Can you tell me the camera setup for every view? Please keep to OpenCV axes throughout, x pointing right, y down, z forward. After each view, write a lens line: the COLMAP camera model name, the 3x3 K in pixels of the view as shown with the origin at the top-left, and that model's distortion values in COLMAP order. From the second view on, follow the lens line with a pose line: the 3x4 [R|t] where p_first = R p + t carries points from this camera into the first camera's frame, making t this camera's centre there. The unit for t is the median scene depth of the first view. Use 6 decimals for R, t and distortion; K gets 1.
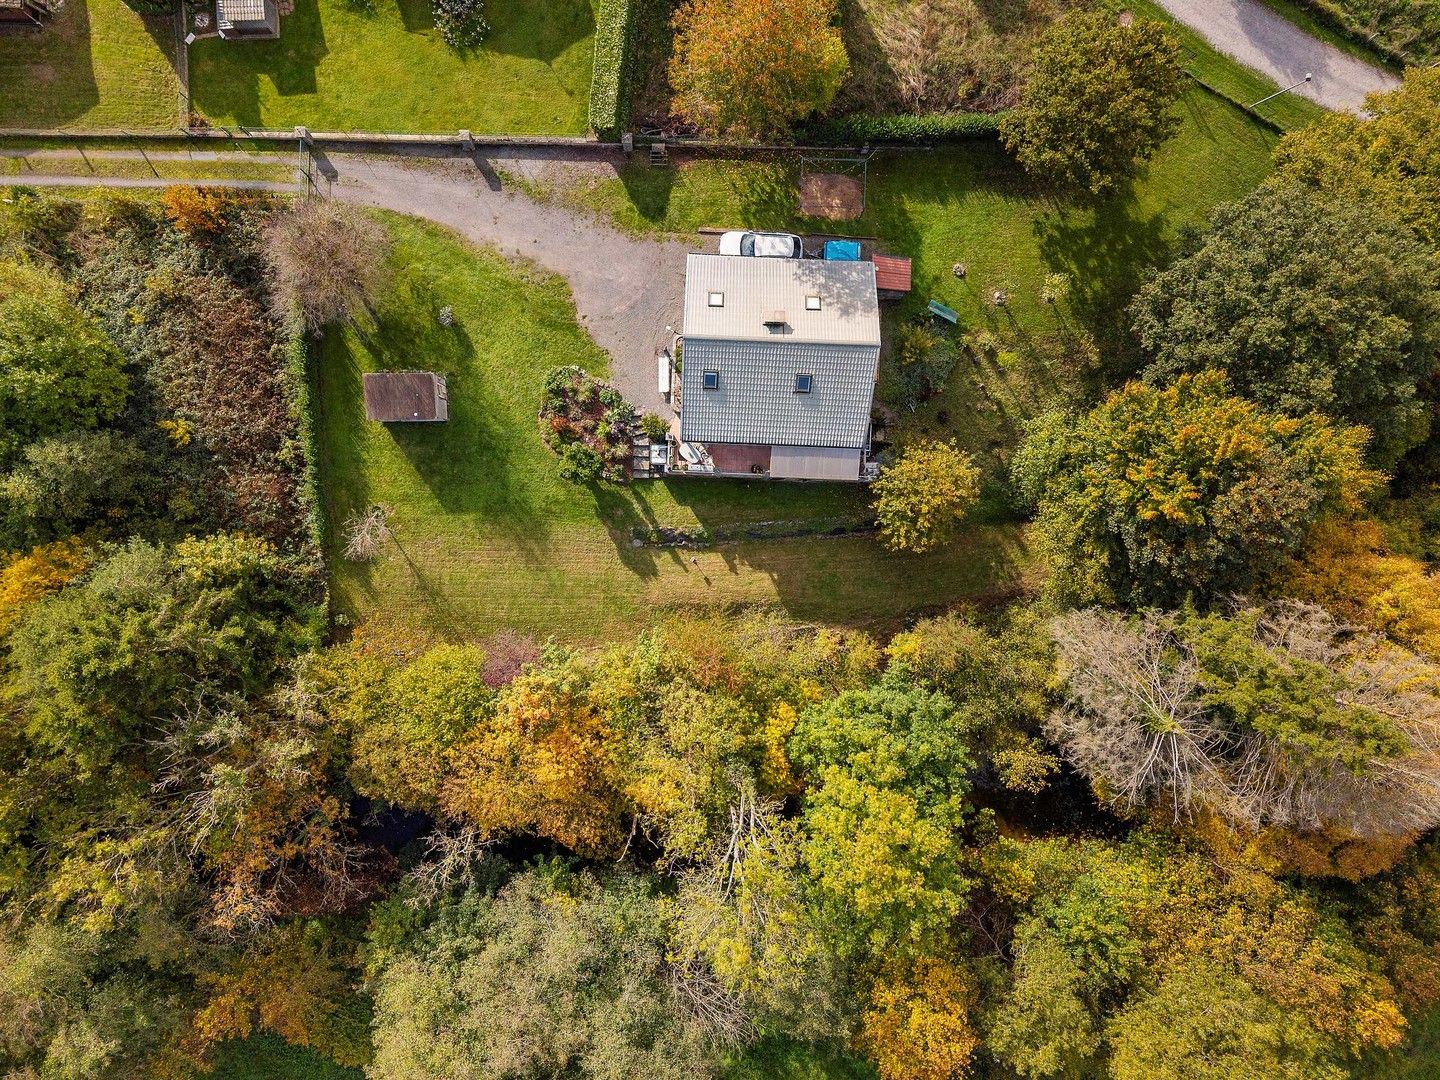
lens RADIAL K [[1001.9, 0, 720.0], [0, 1001.9, 540.0], [0, 0, 1]] dist [0.002974, 0.001270]
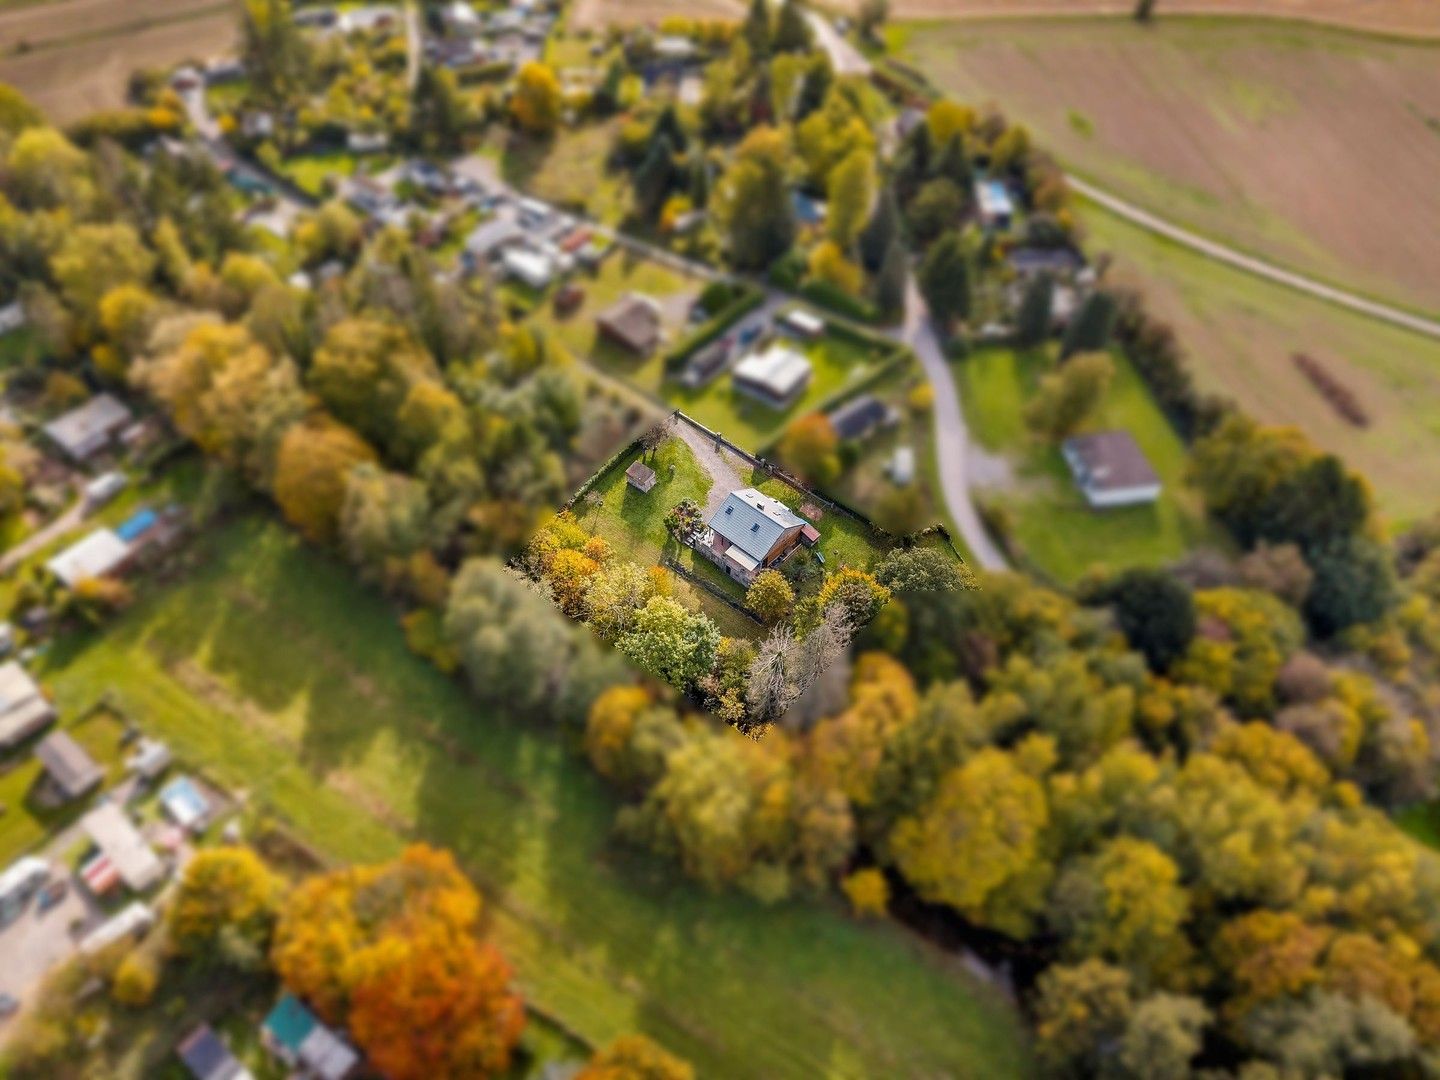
lens RADIAL K [[1001.9, 0, 720.0], [0, 1001.9, 540.0], [0, 0, 1]] dist [0.002974, 0.001270]
pose [[0.765768, 0.473707, -0.434972, 1.102074], [-0.643051, 0.554305, -0.528423, 1.237559], [-0.009210, 0.684359, 0.729087, -0.854881]]
